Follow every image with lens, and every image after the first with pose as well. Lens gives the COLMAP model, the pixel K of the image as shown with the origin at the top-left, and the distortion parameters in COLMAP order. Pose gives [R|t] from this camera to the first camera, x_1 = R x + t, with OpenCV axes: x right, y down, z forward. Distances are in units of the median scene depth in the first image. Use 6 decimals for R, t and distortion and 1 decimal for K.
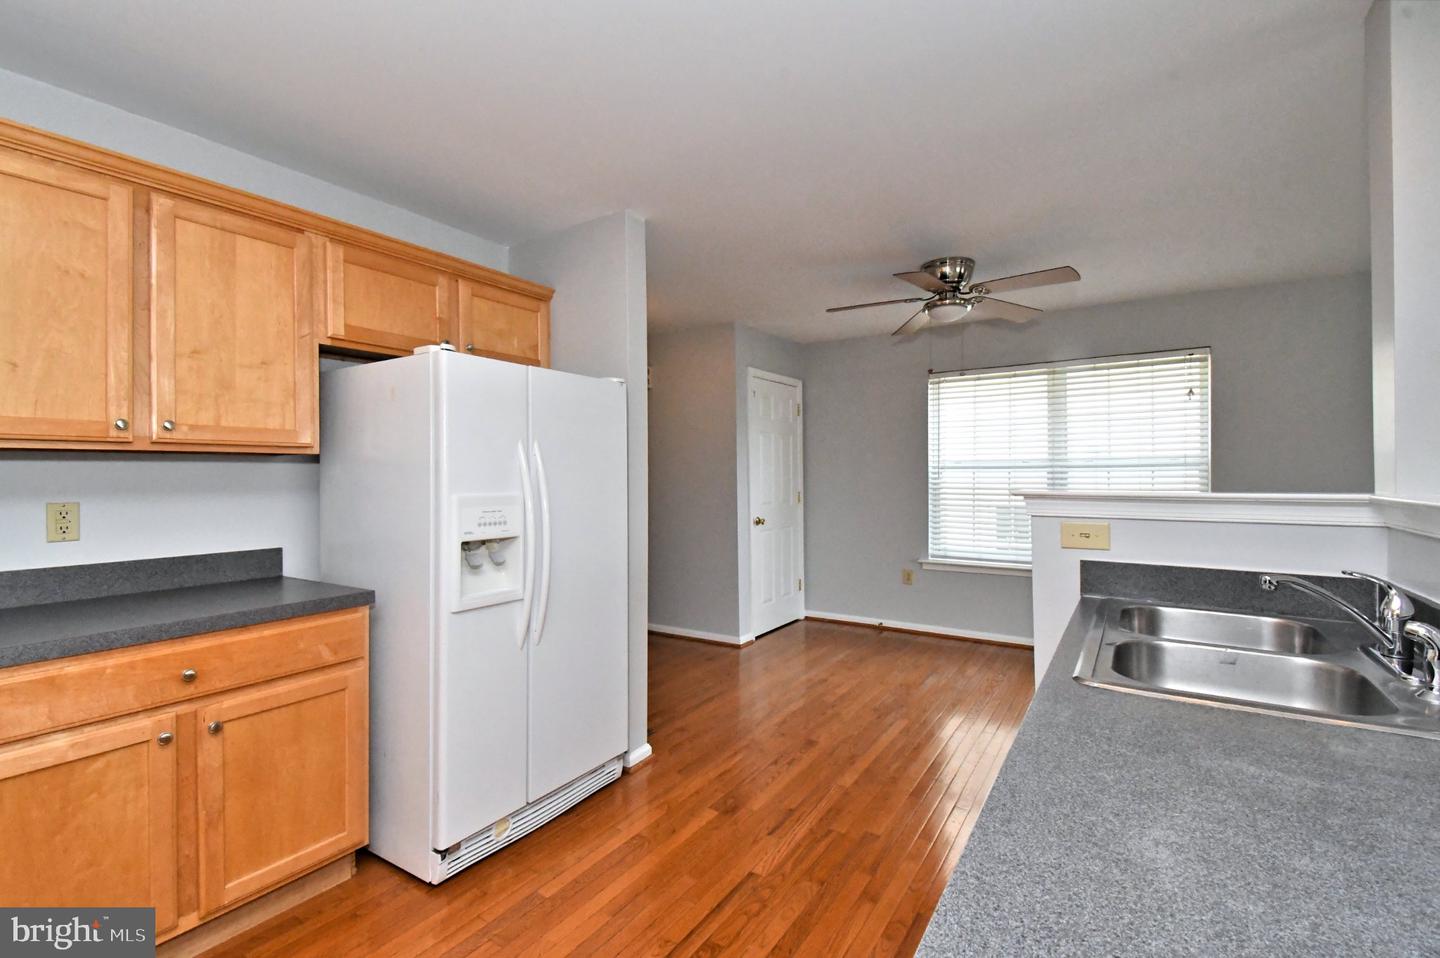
lens RADIAL K [[626.3, 0, 710.3], [0, 626.3, 465.8], [0, 0, 1]] dist [0.000617, -0.005019]
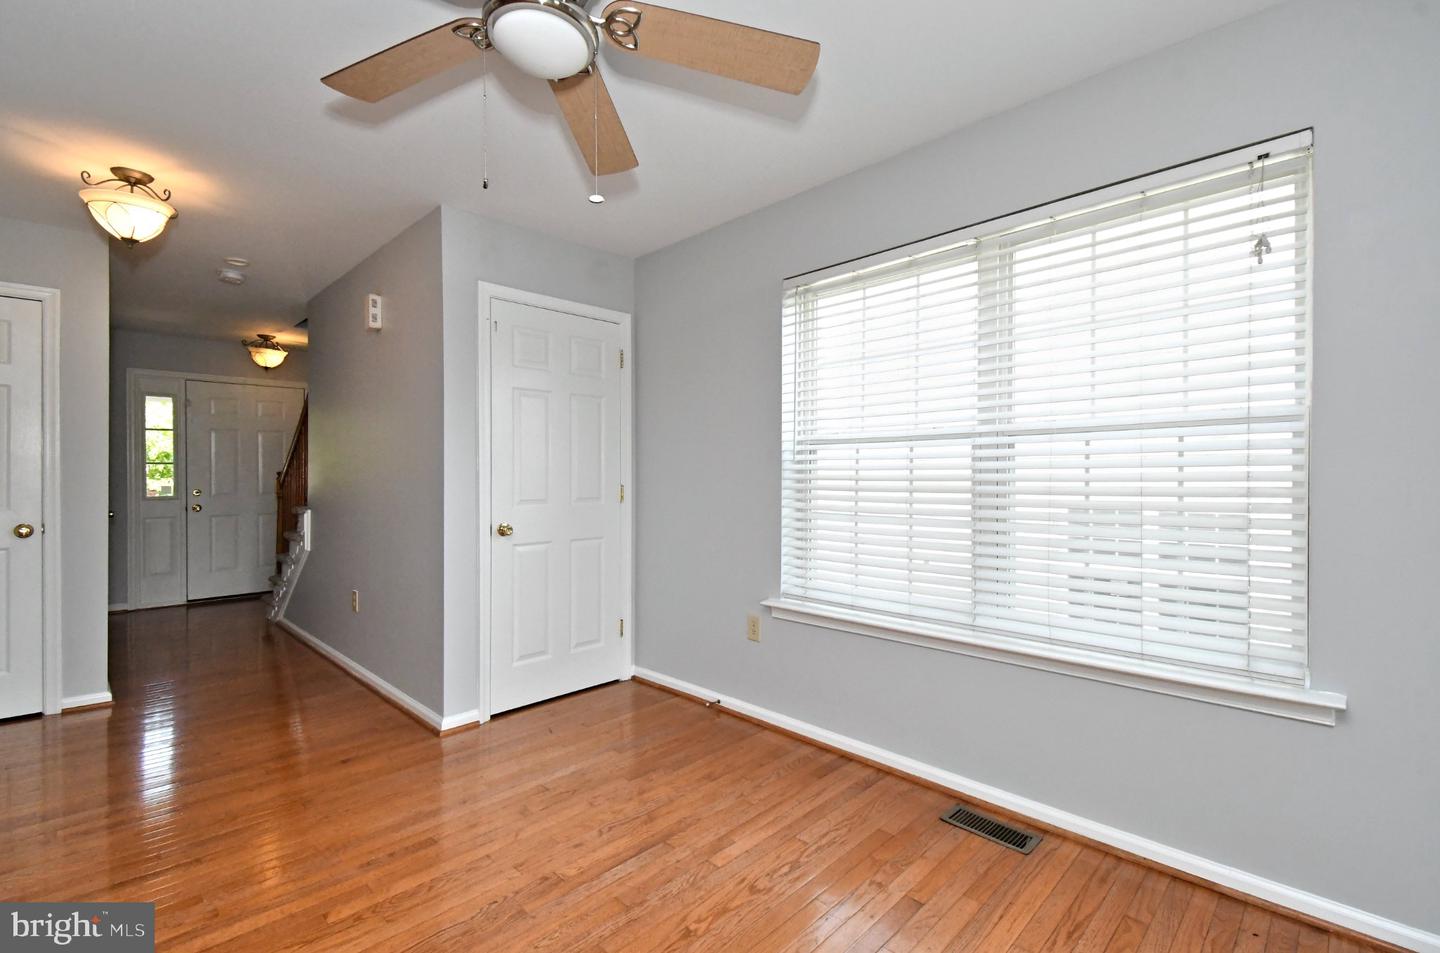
lens RADIAL K [[626.3, 0, 711.2], [0, 626.3, 472.2], [0, 0, 1]] dist [0.000617, -0.005019]
pose [[0.982242, 0.003244, -0.187590, 0.804415], [-0.001626, 0.999960, 0.008778, 0.052134], [0.187611, -0.008317, 0.982208, 0.860828]]
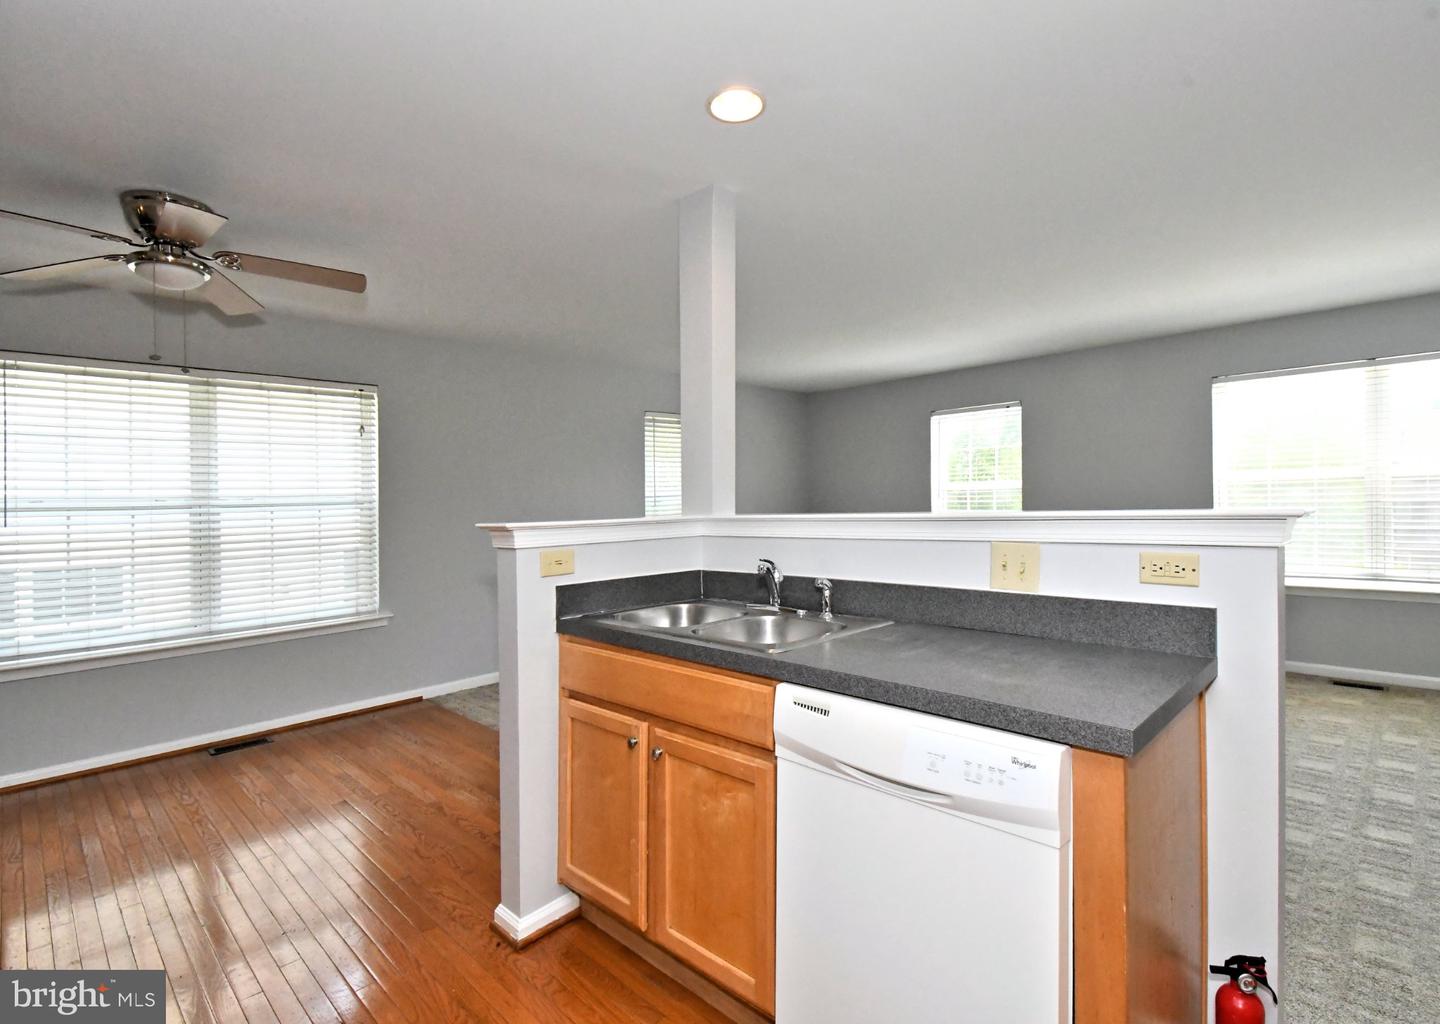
lens RADIAL K [[722.8, 0, 740.5], [0, 722.8, 503.8], [0, 0, 1]] dist [0.027070, -0.007527]
pose [[0.166673, -0.000820, 0.986012, -0.418308], [0.013572, 0.999907, -0.001463, 0.015949], [-0.985919, 0.013626, 0.166669, 0.373597]]
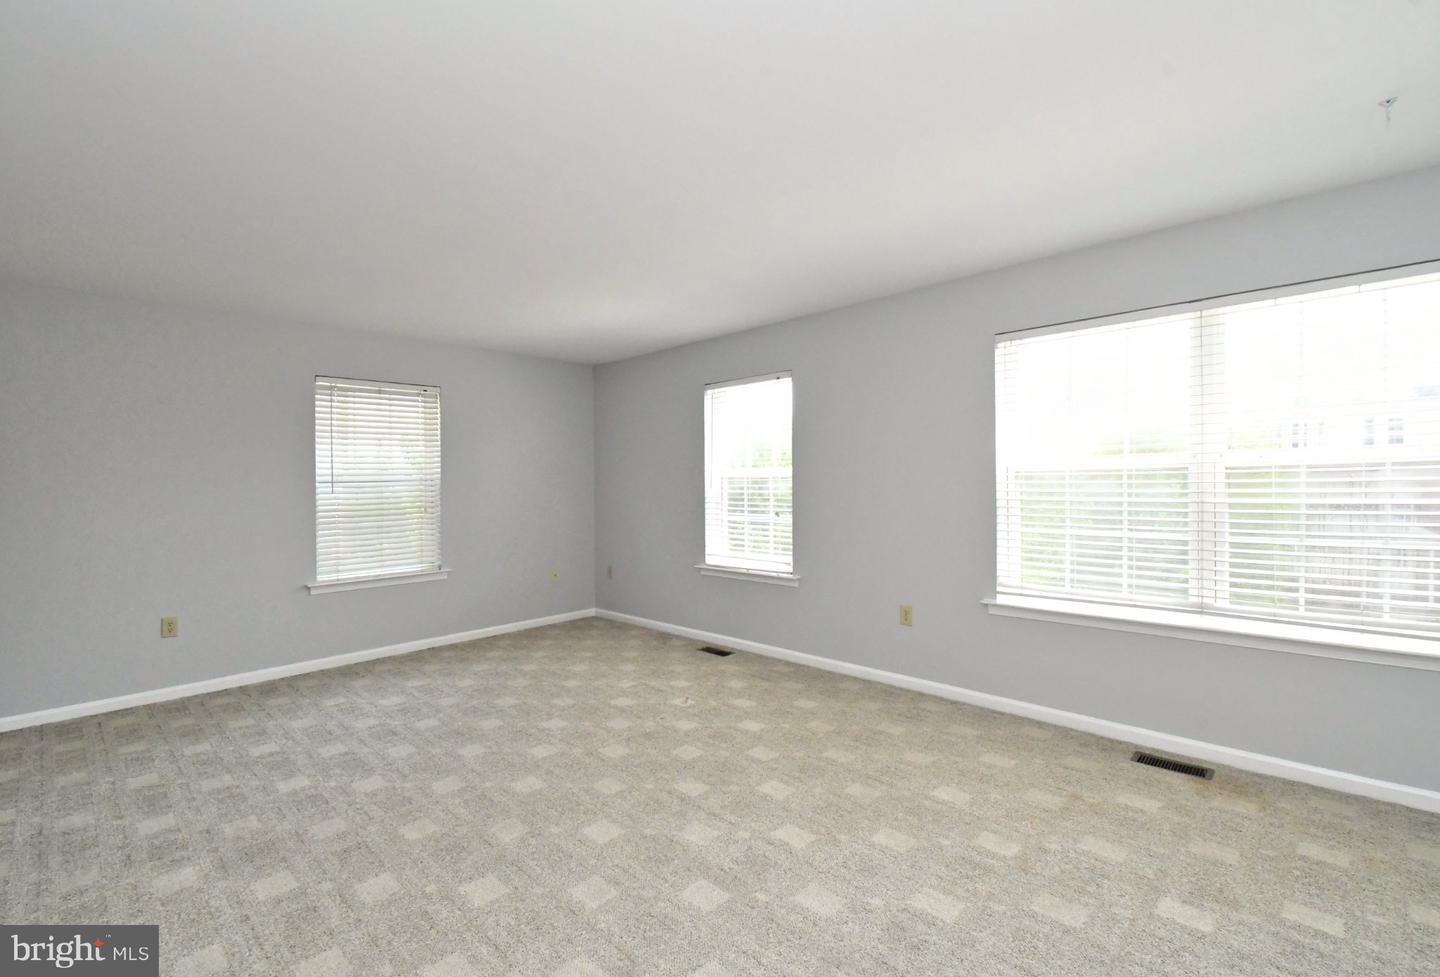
lens RADIAL K [[639.1, 0, 726.6], [0, 639.1, 474.6], [0, 0, 1]] dist [0.037887, -0.006448]
pose [[0.190333, 0.021054, 0.981494, 0.440843], [0.001720, 0.999761, -0.021779, 0.002392], [-0.981718, 0.005834, 0.190252, -0.338500]]
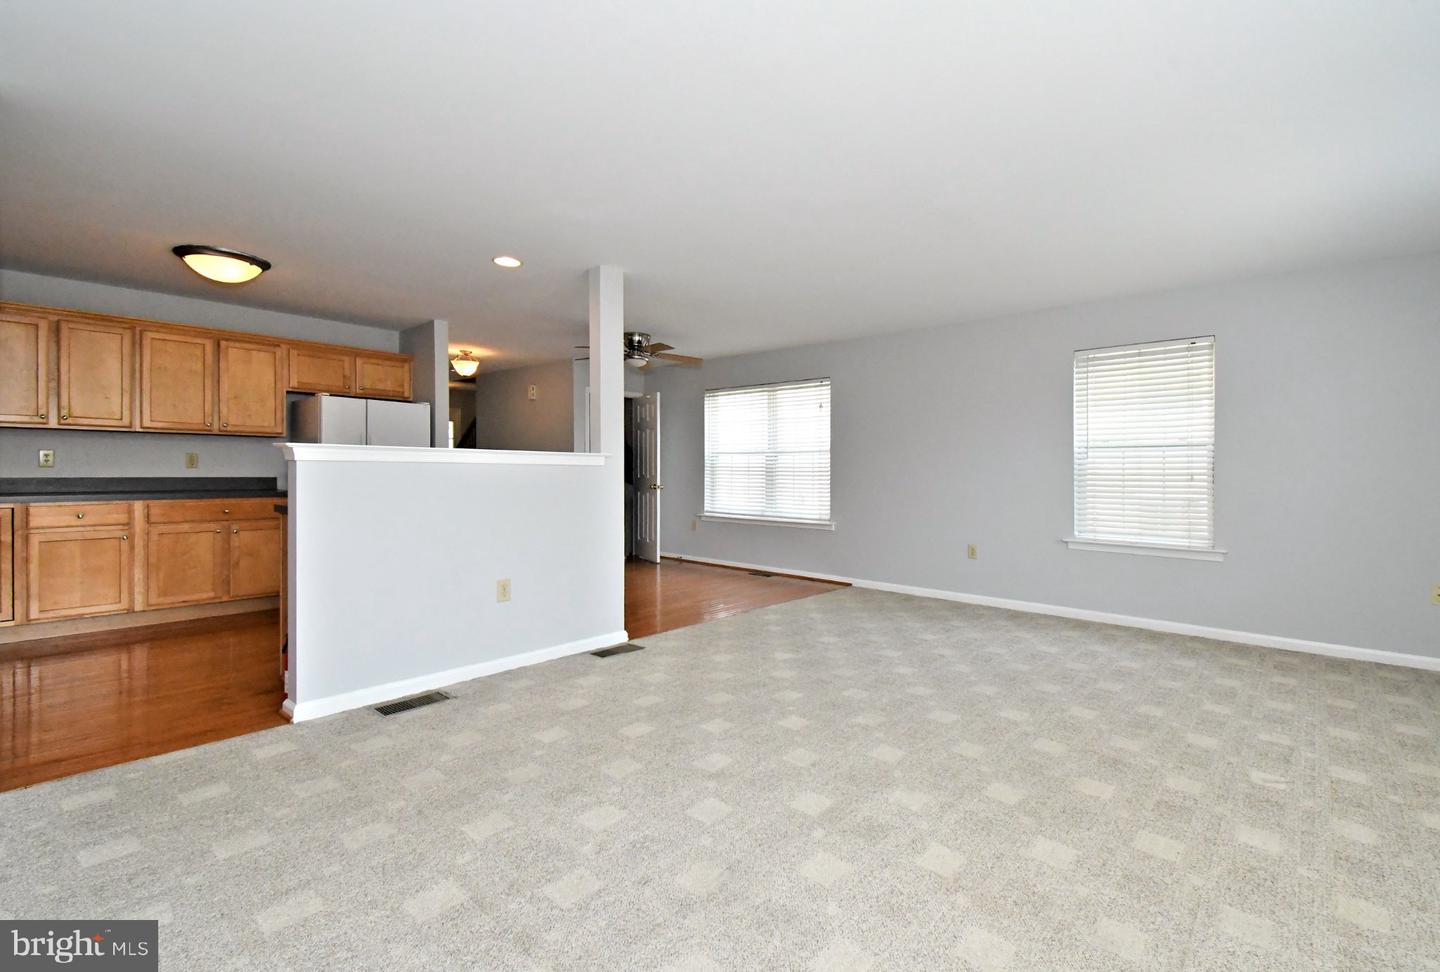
lens RADIAL K [[642.7, 0, 704.1], [0, 642.7, 465.9], [0, 0, 1]] dist [0.022901, -0.013396]
pose [[0.985424, 0.018363, -0.169120, 1.242746], [-0.016225, 0.999770, 0.014021, 0.029210], [0.169338, -0.011073, 0.985496, -1.066844]]
